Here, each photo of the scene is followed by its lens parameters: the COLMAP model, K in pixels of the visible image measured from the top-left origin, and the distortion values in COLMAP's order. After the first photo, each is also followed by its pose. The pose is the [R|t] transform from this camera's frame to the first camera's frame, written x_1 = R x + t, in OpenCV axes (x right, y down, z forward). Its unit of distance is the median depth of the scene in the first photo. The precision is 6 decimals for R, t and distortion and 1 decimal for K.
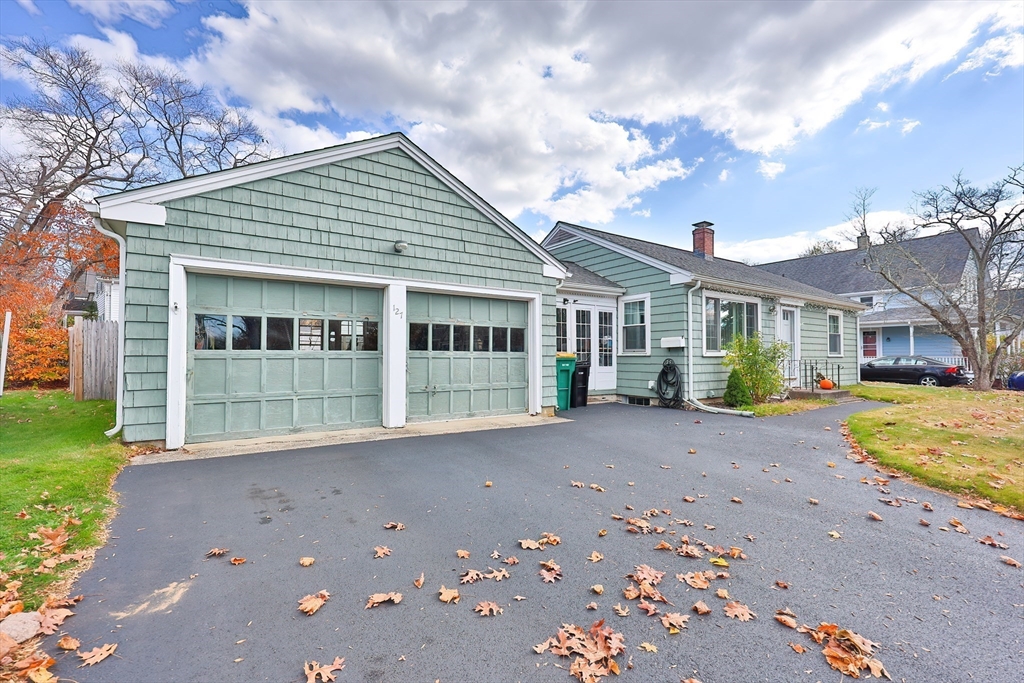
lens RADIAL K [[442.1, 0, 512.0], [0, 442.1, 341.5], [0, 0, 1]] dist [0.001366, 0.000287]
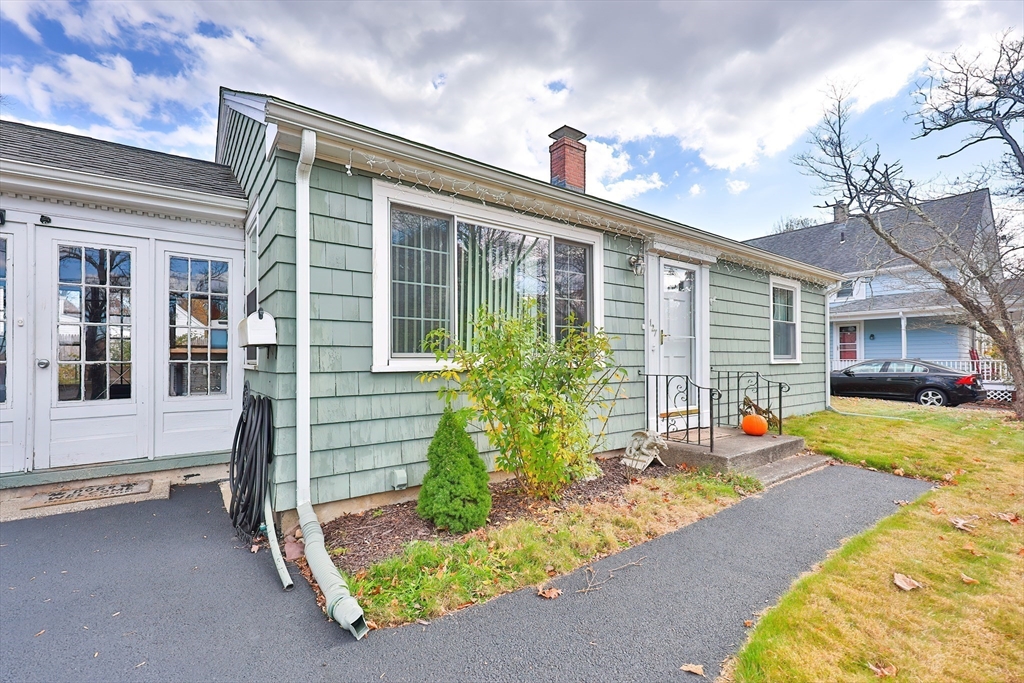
lens RADIAL K [[441.3, 0, 514.8], [0, 441.3, 352.5], [0, 0, 1]] dist [-0.002207, -0.000366]
pose [[0.999533, -0.004483, 0.030228, 0.344592], [0.003893, 0.999801, 0.019561, 0.007689], [-0.030310, -0.019434, 0.999352, 0.421091]]
